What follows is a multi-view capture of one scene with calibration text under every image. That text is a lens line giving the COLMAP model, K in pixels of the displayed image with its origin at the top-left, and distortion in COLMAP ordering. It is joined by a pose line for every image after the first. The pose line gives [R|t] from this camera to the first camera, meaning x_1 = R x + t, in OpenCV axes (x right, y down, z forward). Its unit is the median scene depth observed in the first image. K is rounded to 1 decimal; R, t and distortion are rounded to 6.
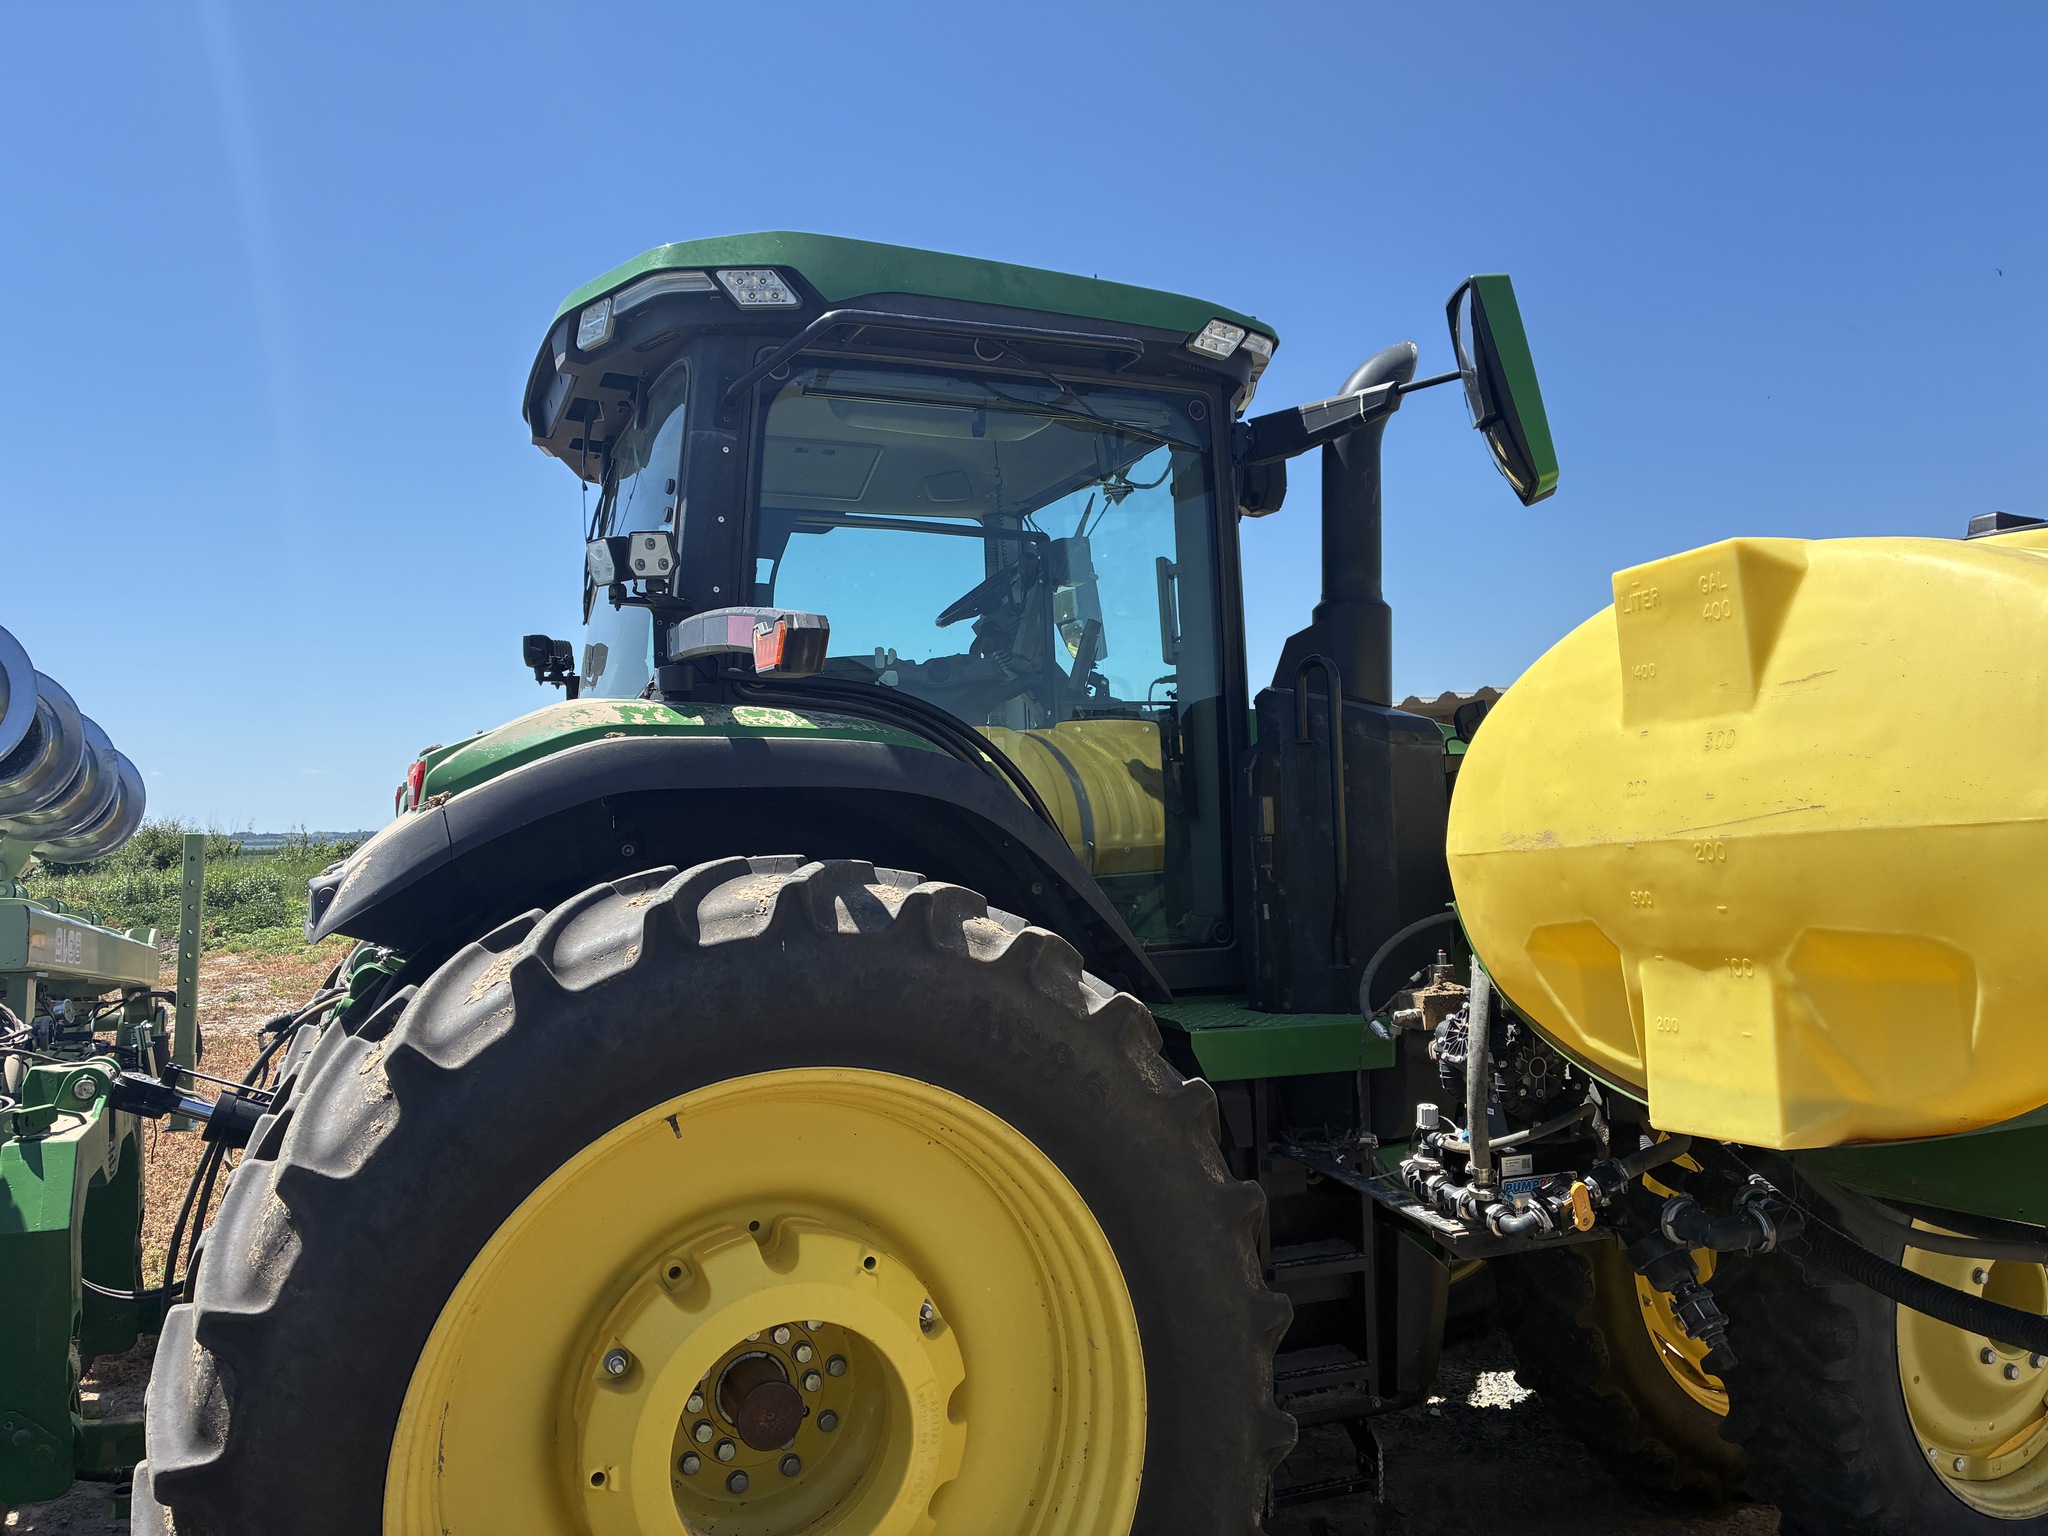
lens RADIAL K [[1498.0, 0, 1020.8], [0, 1498.0, 807.3], [0, 0, 1]] dist [0.036698, -0.041144]
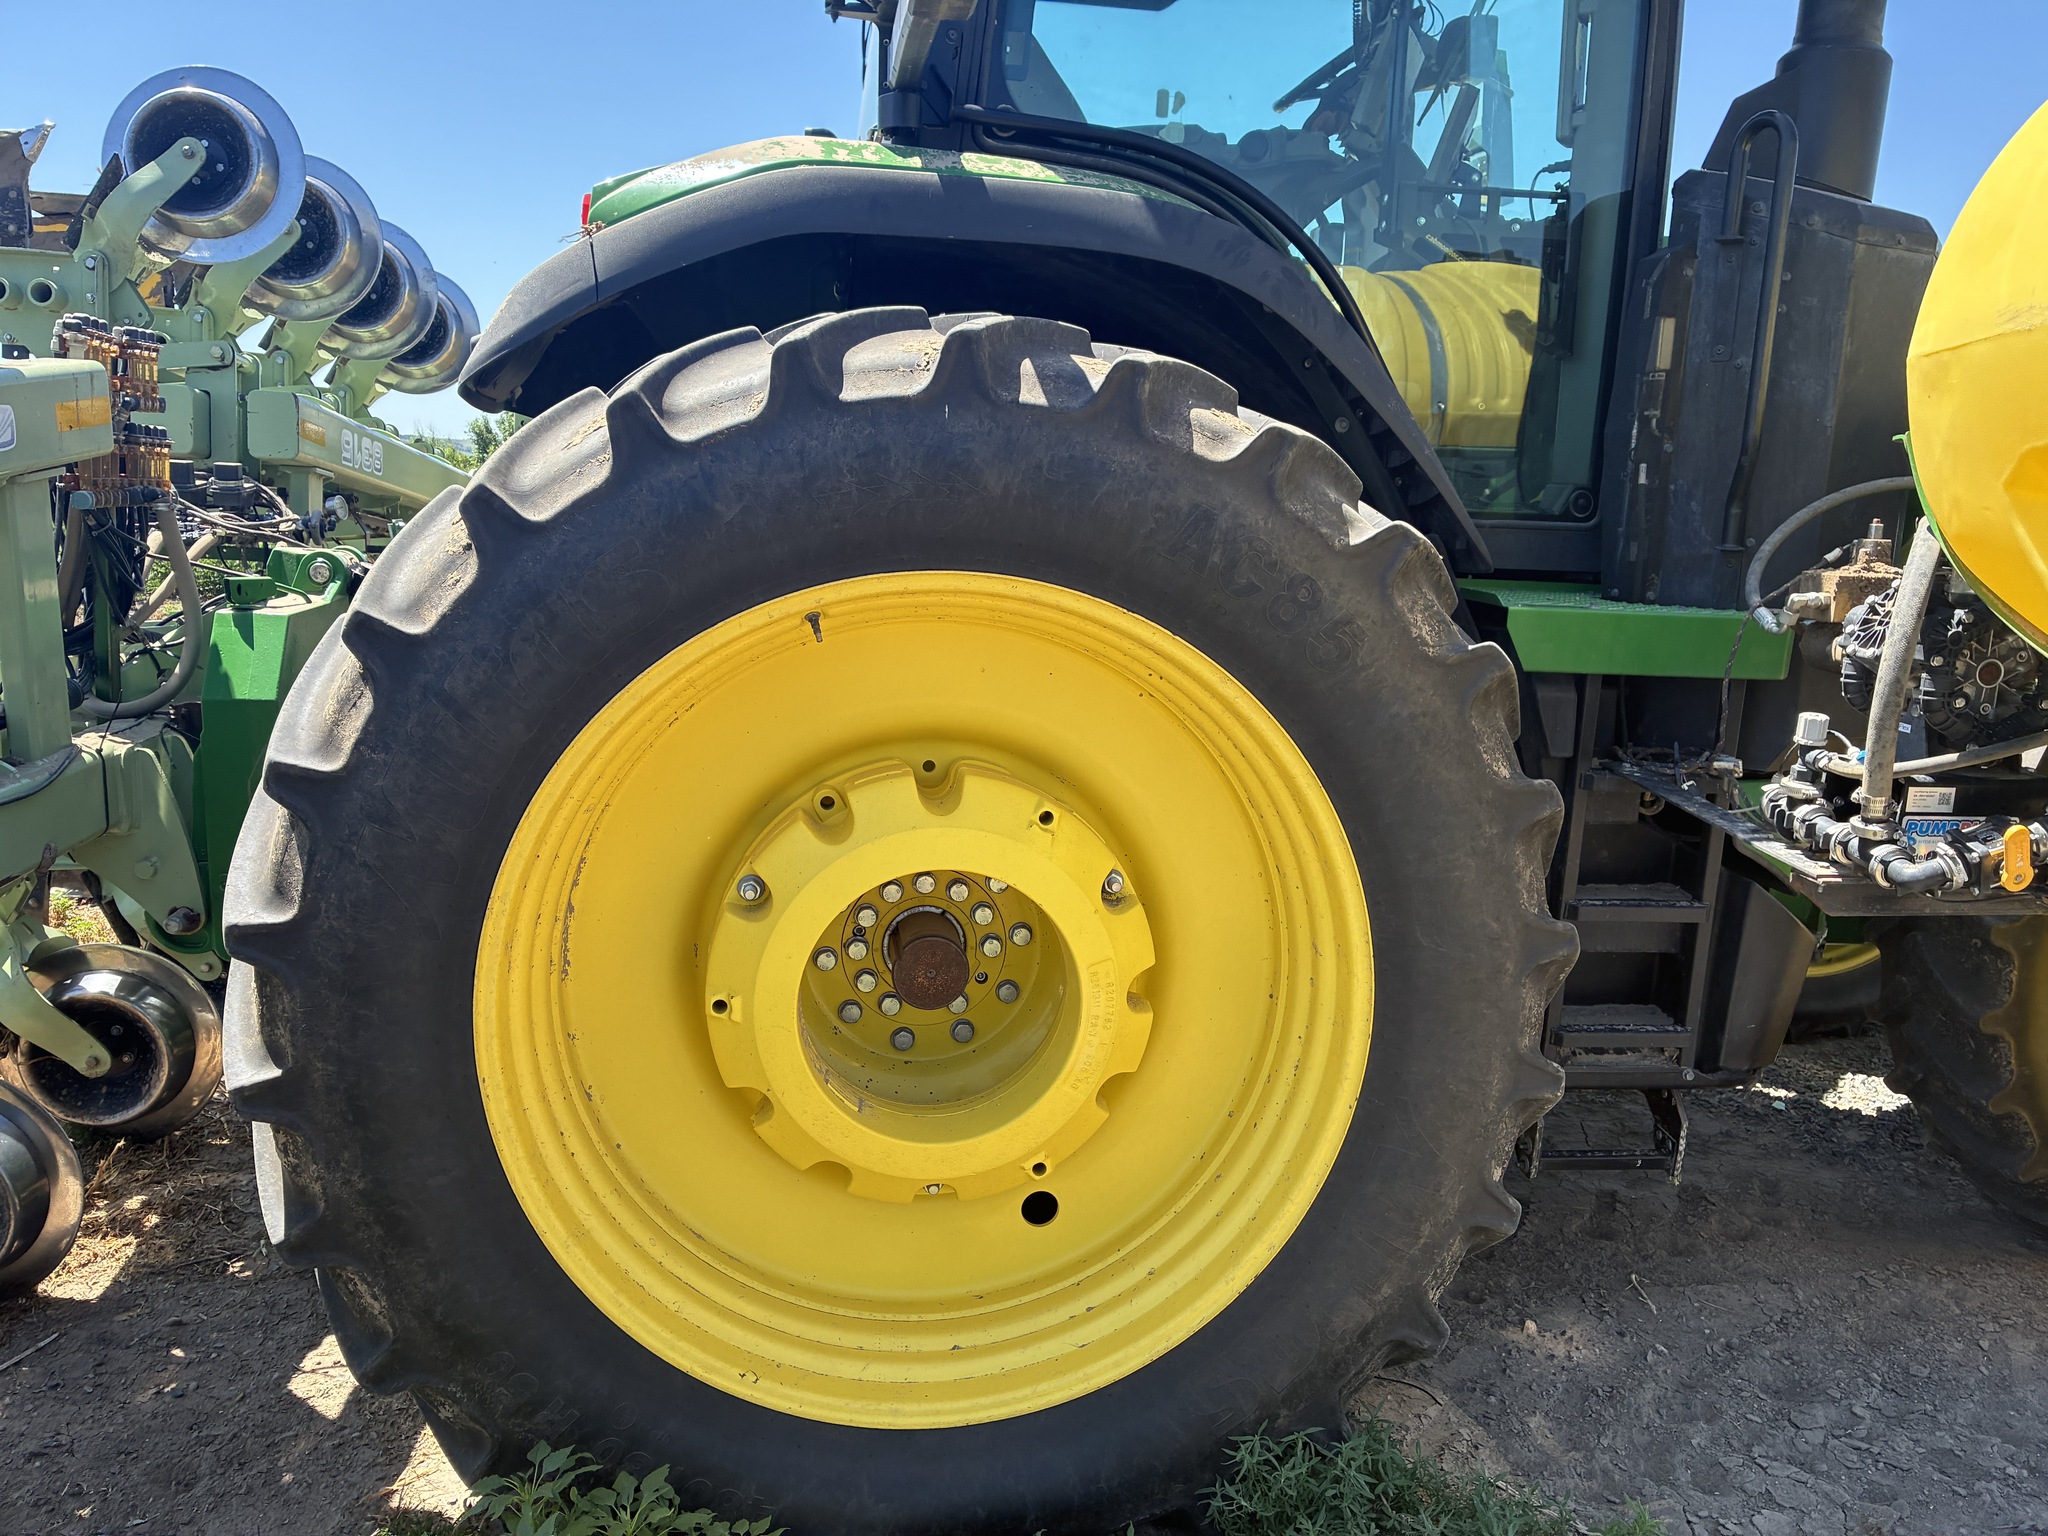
lens RADIAL K [[1498.0, 0, 1020.8], [0, 1498.0, 807.3], [0, 0, 1]] dist [0.036698, -0.041144]
pose [[0.964482, 0.110182, -0.240070, 0.078247], [-0.051184, 0.969580, 0.239363, 0.087710], [0.259140, -0.218574, 0.940782, 0.188846]]
